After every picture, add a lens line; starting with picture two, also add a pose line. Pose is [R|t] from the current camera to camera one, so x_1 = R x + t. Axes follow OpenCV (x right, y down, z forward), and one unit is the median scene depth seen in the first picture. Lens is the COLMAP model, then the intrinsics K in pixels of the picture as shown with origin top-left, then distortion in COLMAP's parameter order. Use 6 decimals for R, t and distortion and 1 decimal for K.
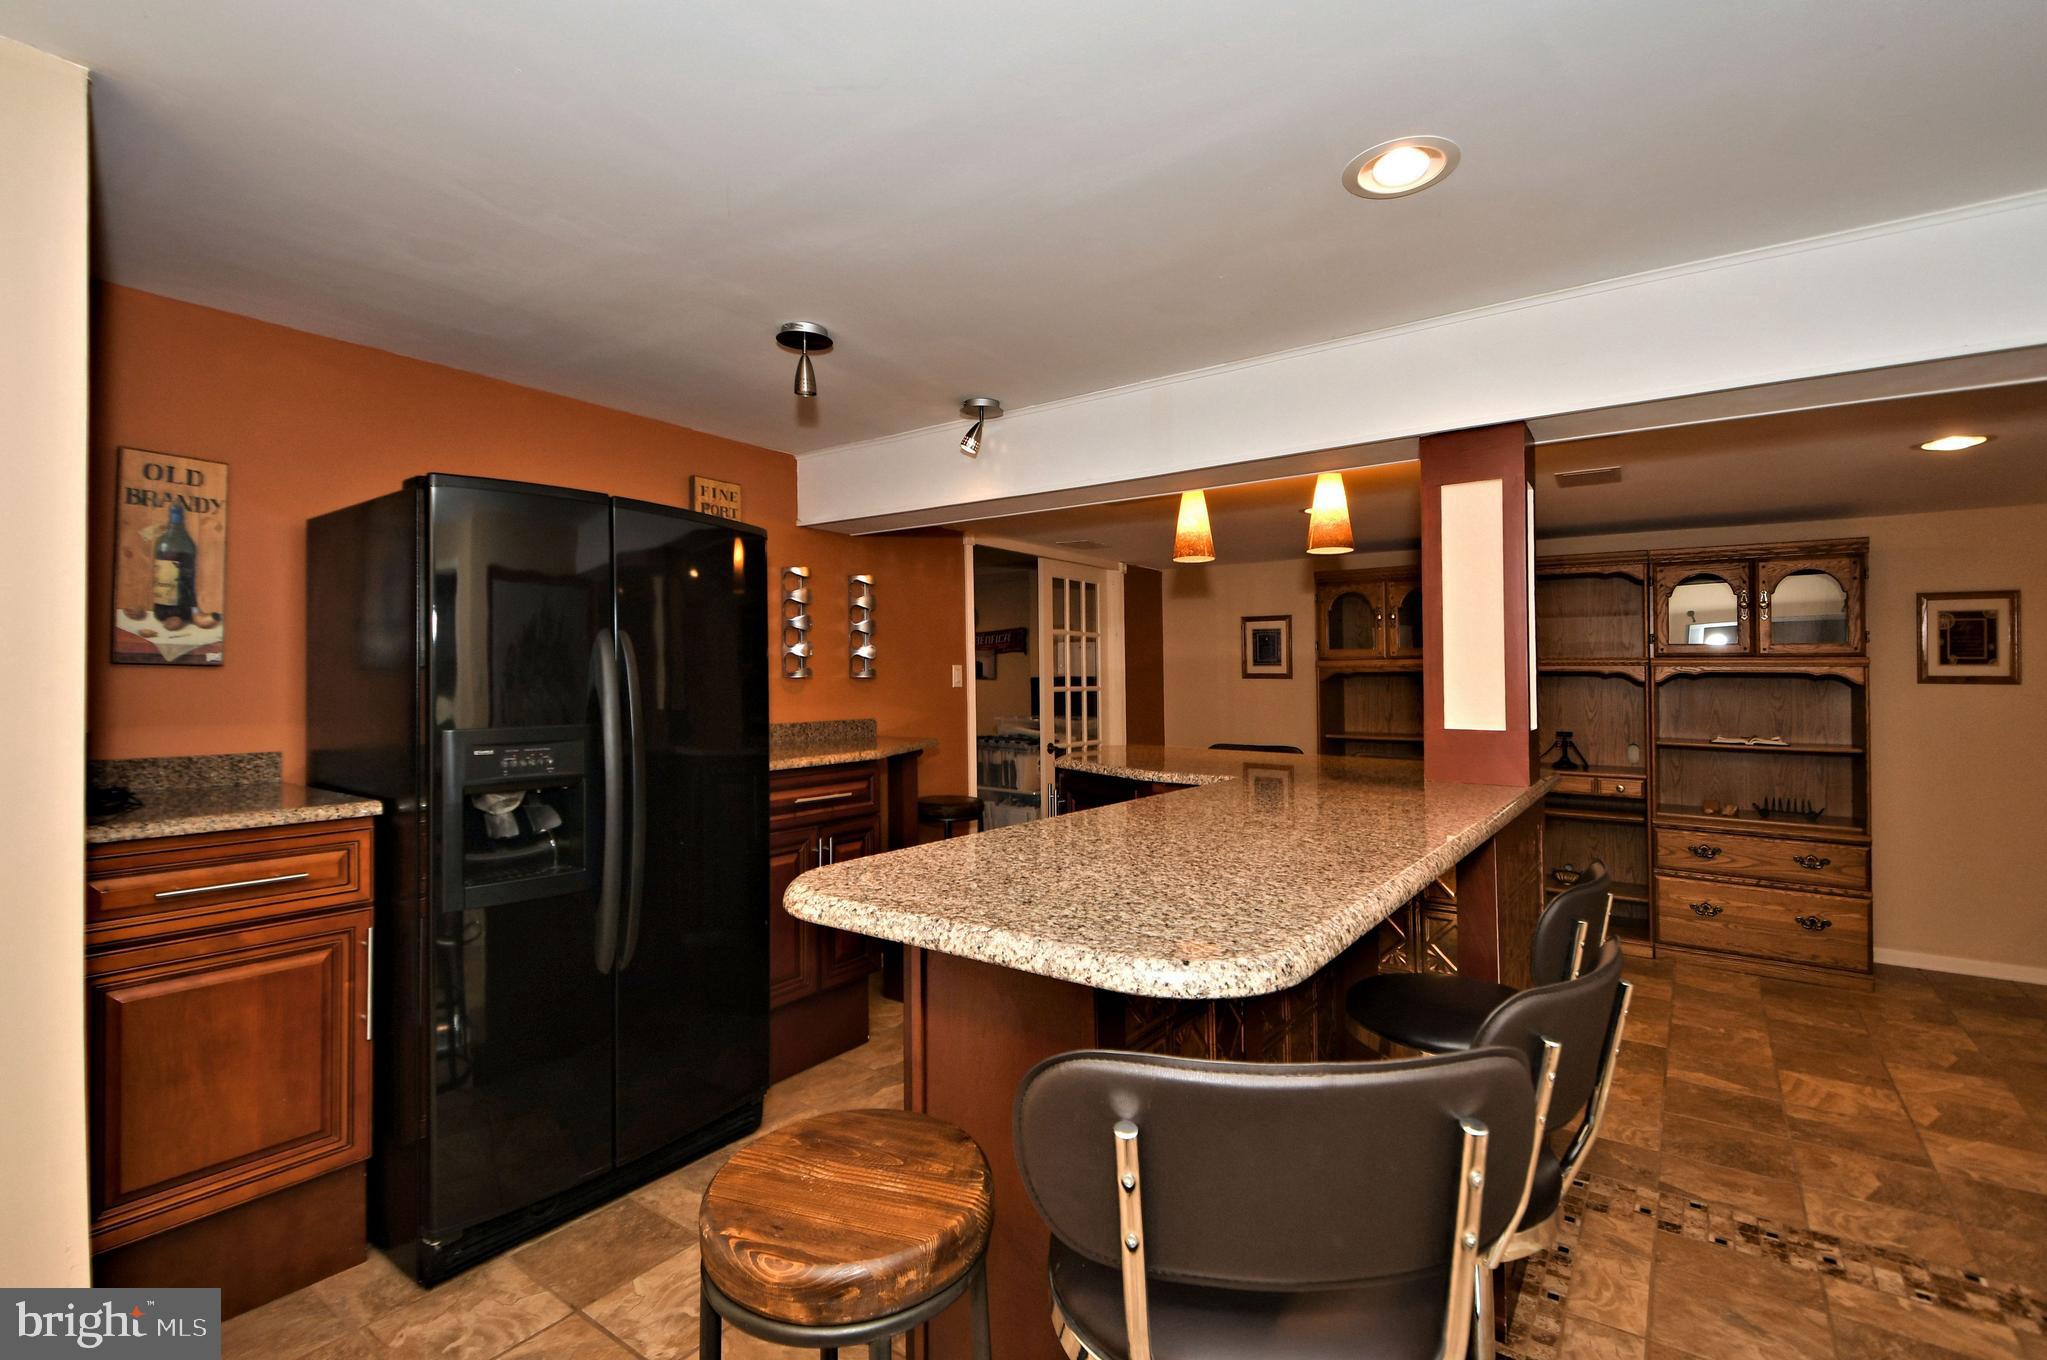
lens RADIAL K [[952.0, 0, 1020.9], [0, 952.0, 671.1], [0, 0, 1]] dist [0.081670, -0.057702]
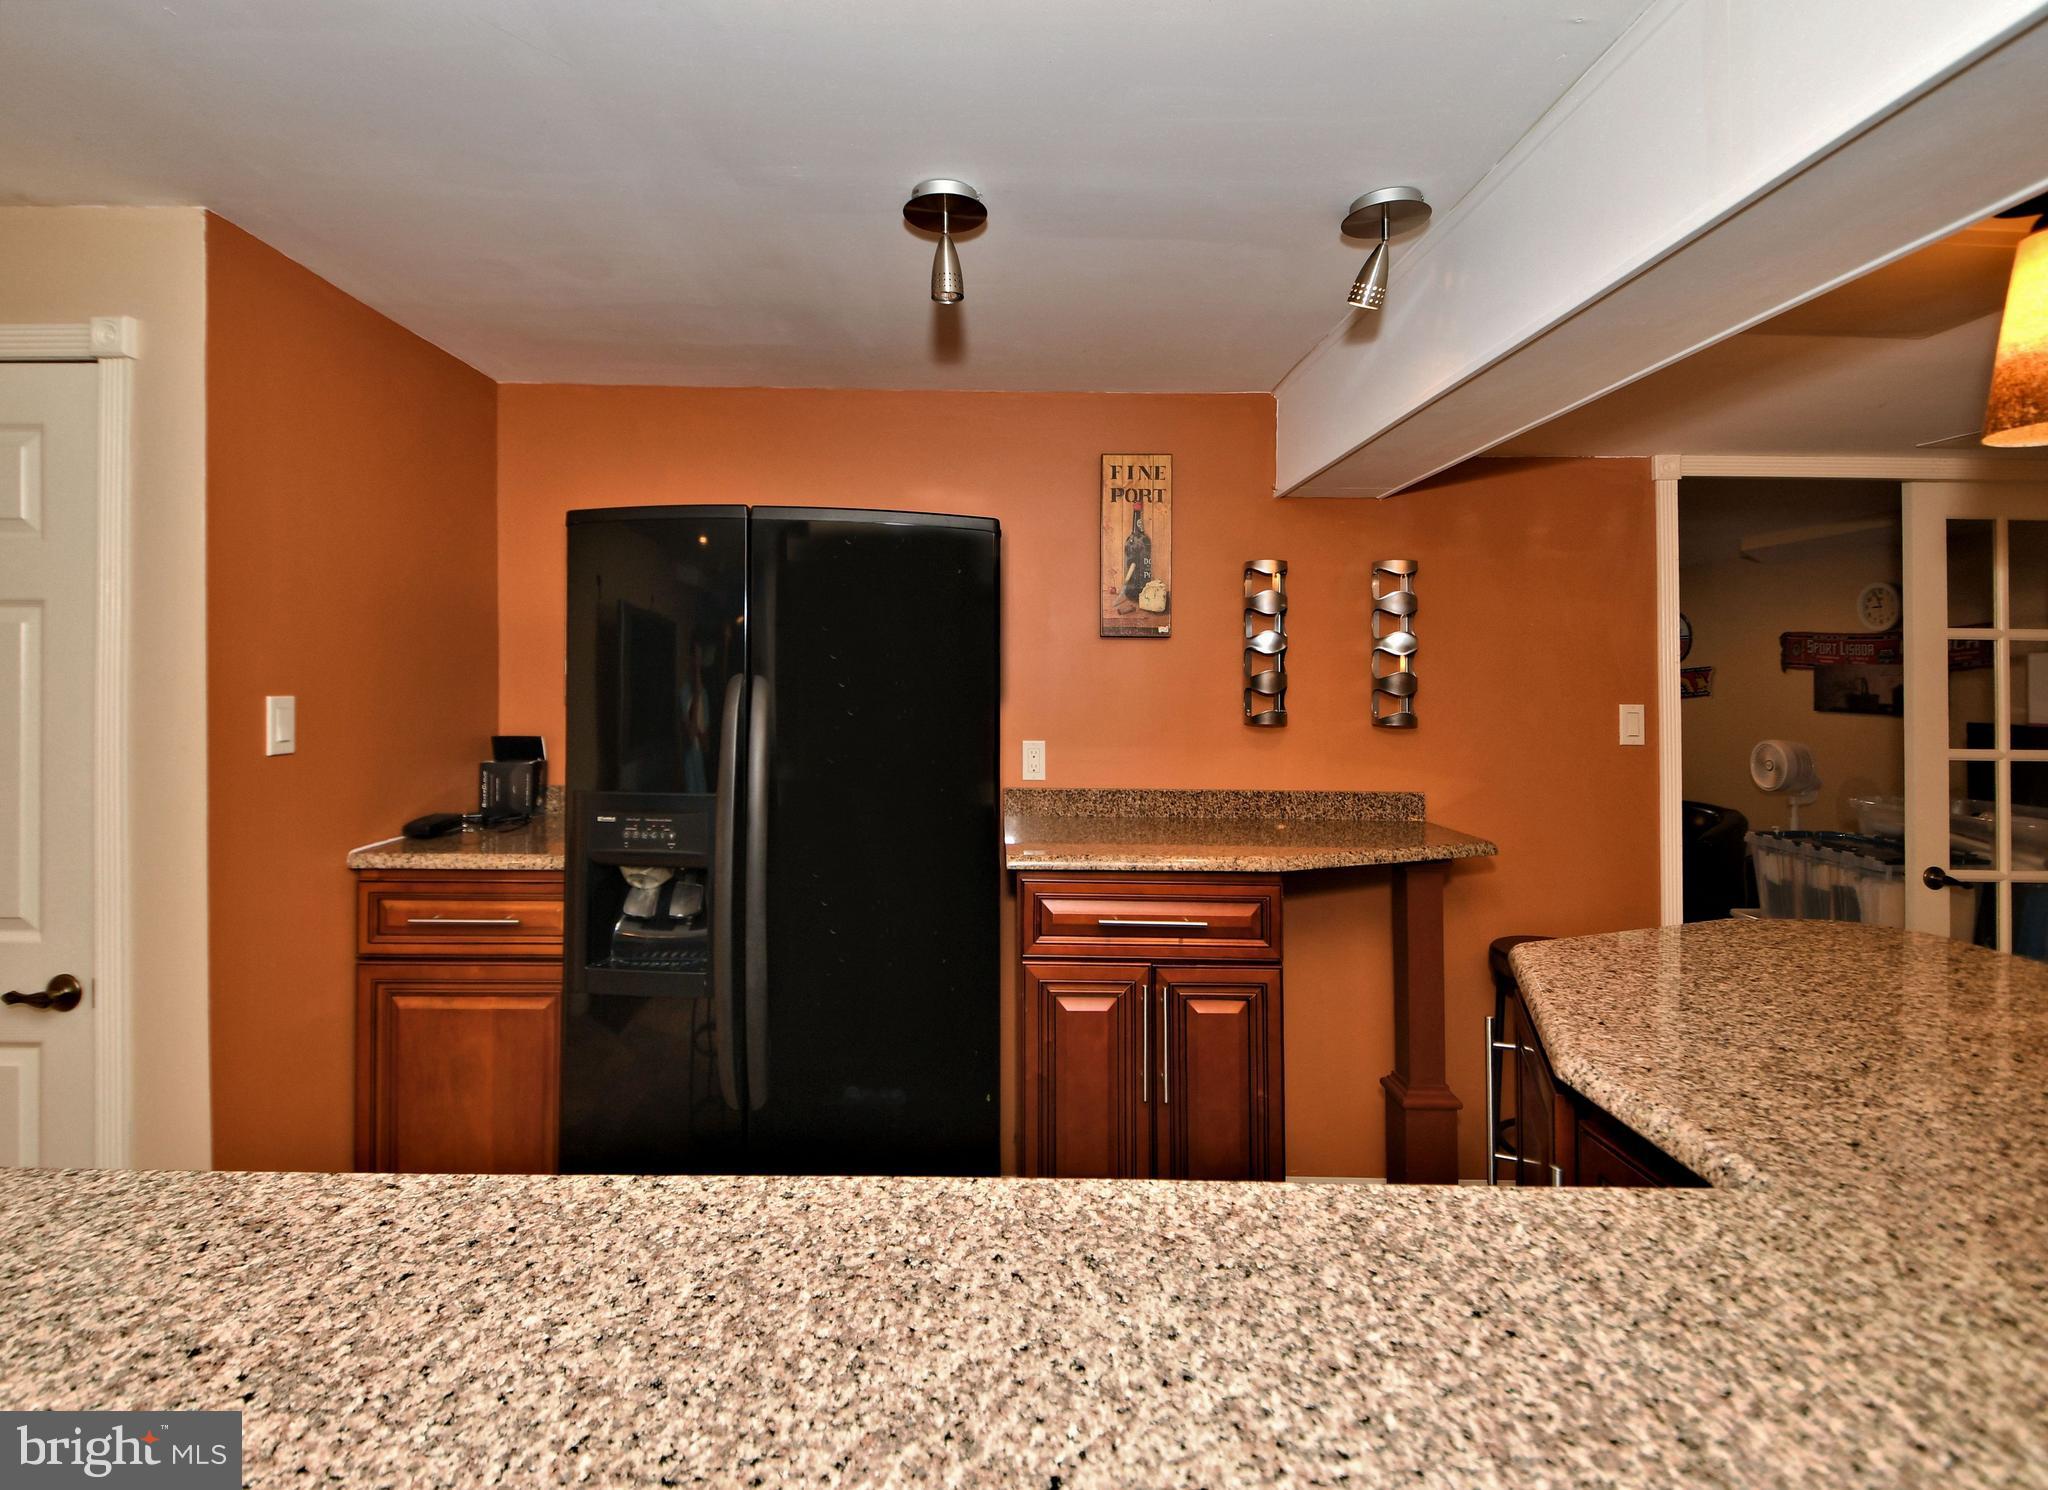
lens RADIAL K [[994.2, 0, 1019.1], [0, 994.2, 699.7], [0, 0, 1]] dist [0.026332, -0.000046]
pose [[0.586323, 0.019153, -0.809851, 0.300535], [-0.000621, 0.999731, 0.023195, -0.034806], [0.810077, -0.013097, 0.586177, 0.576519]]
